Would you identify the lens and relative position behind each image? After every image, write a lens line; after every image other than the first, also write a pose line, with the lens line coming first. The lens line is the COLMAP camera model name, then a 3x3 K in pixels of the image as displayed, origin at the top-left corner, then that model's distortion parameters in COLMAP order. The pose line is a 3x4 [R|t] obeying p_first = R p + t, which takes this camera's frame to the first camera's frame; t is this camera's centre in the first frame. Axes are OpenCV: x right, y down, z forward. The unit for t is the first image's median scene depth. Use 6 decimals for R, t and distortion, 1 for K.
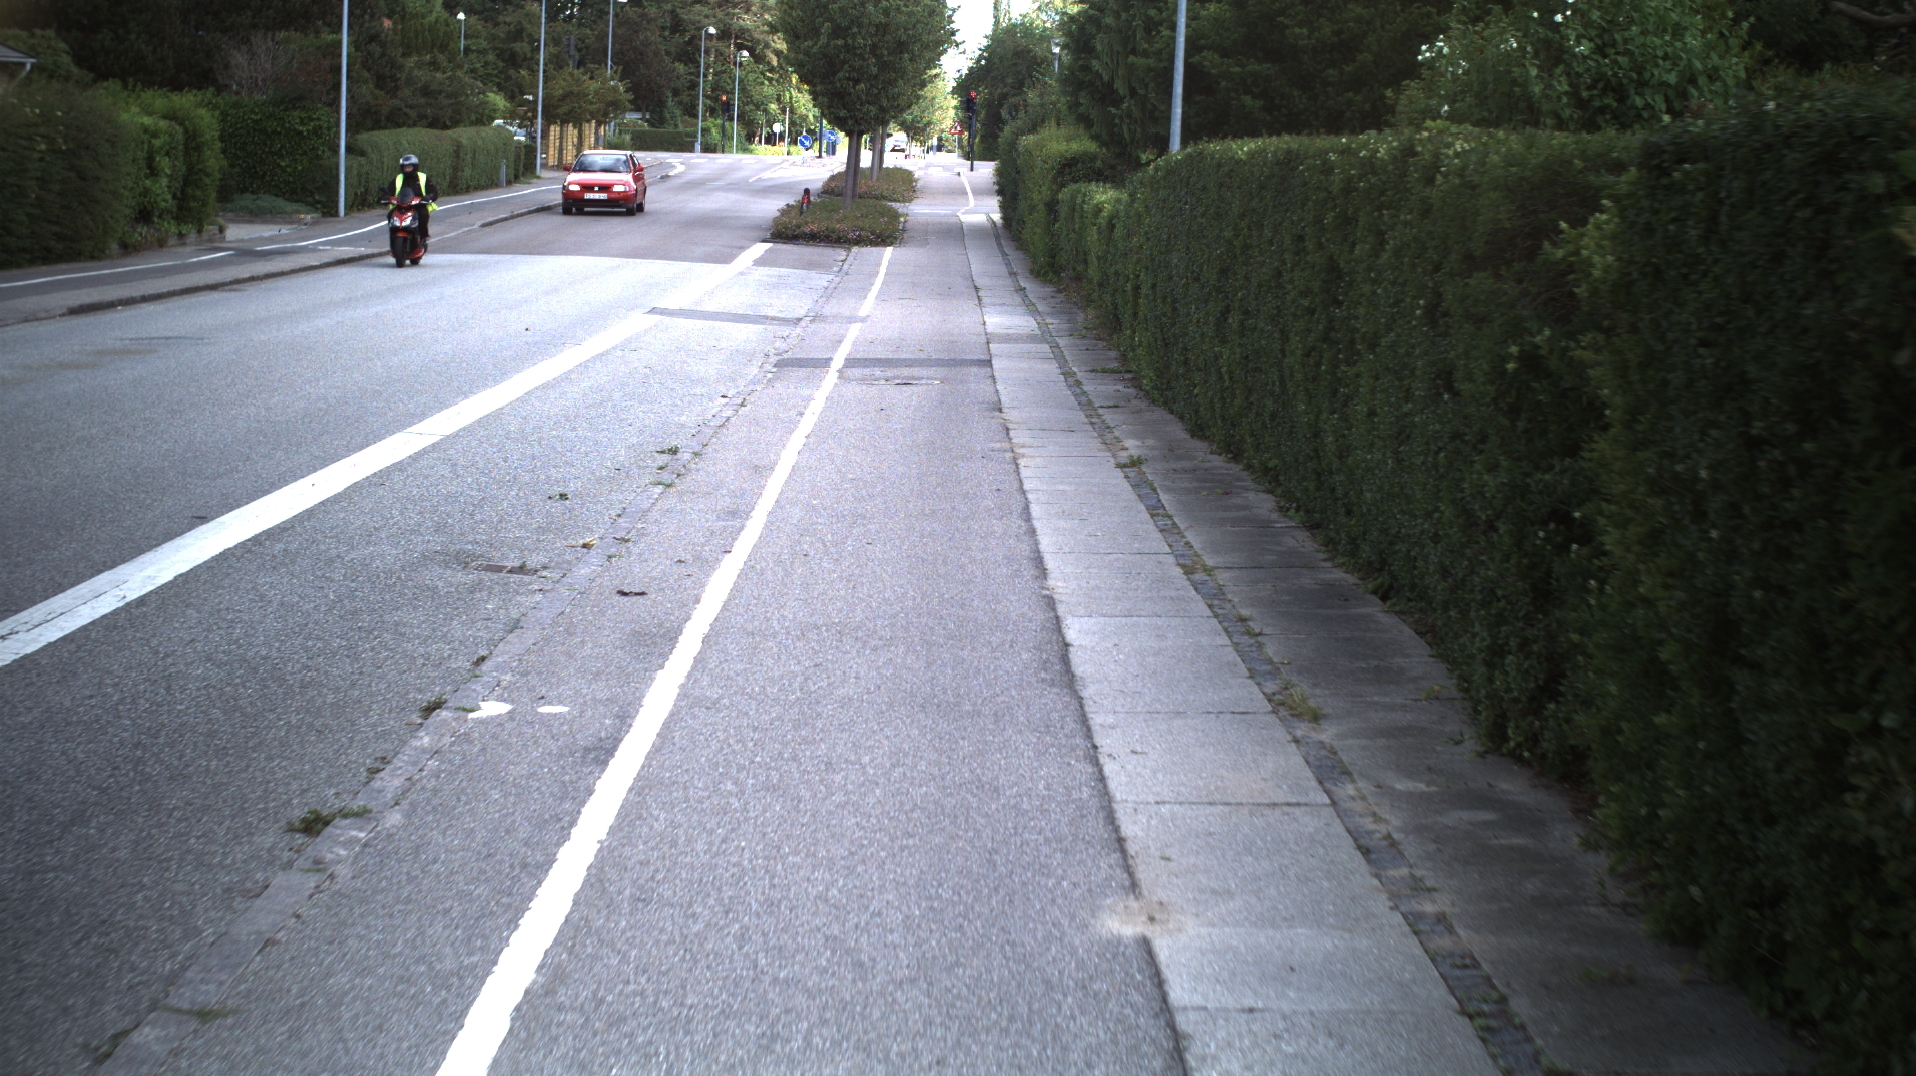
lens RADIAL K [[3258.1, 0, 958.0], [0, 3258.1, 538.0], [0, 0, 1]] dist [-0.315893, 0.518842]
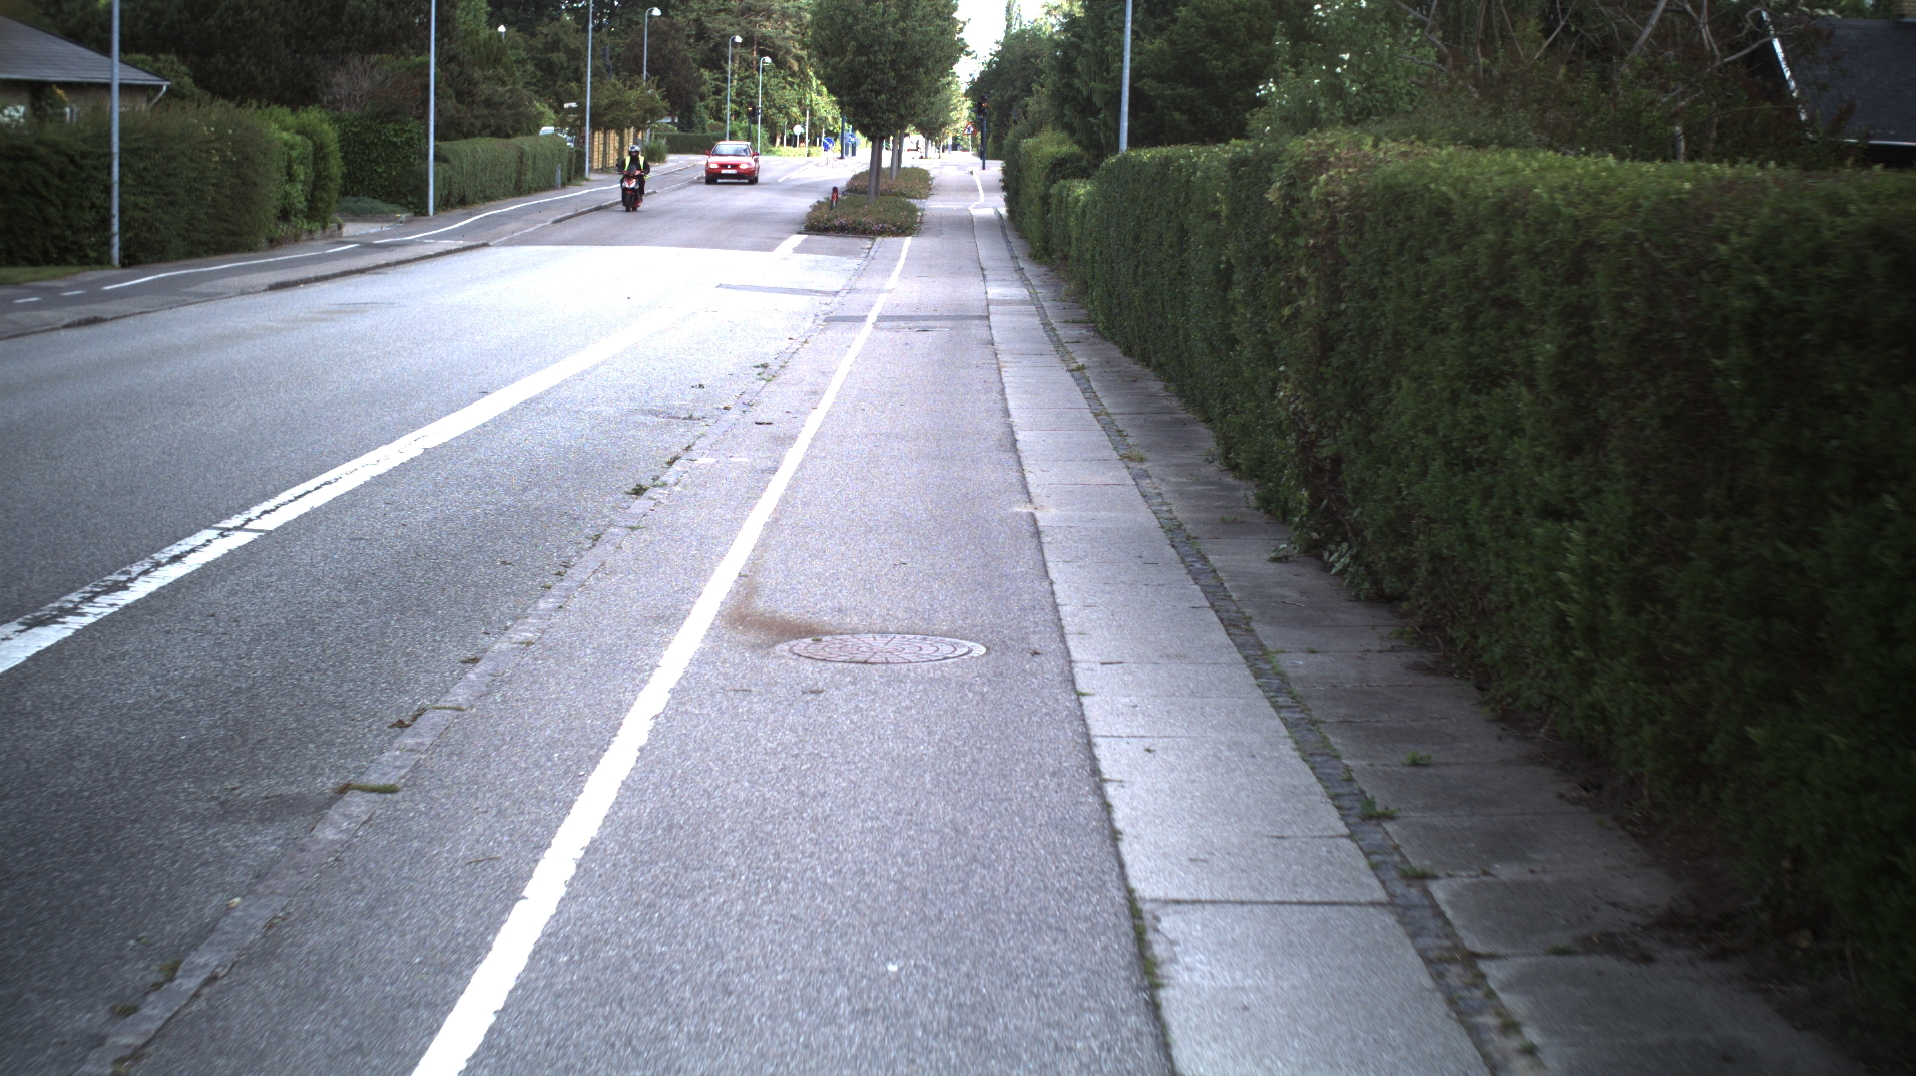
lens RADIAL K [[3258.1, 0, 958.0], [0, 3258.1, 538.0], [0, 0, 1]] dist [-0.315893, 0.518842]
pose [[0.999924, -0.010594, -0.006253, 0.002445], [0.010598, 0.999944, 0.000563, 0.016709], [0.006247, -0.000629, 0.999980, -0.151696]]
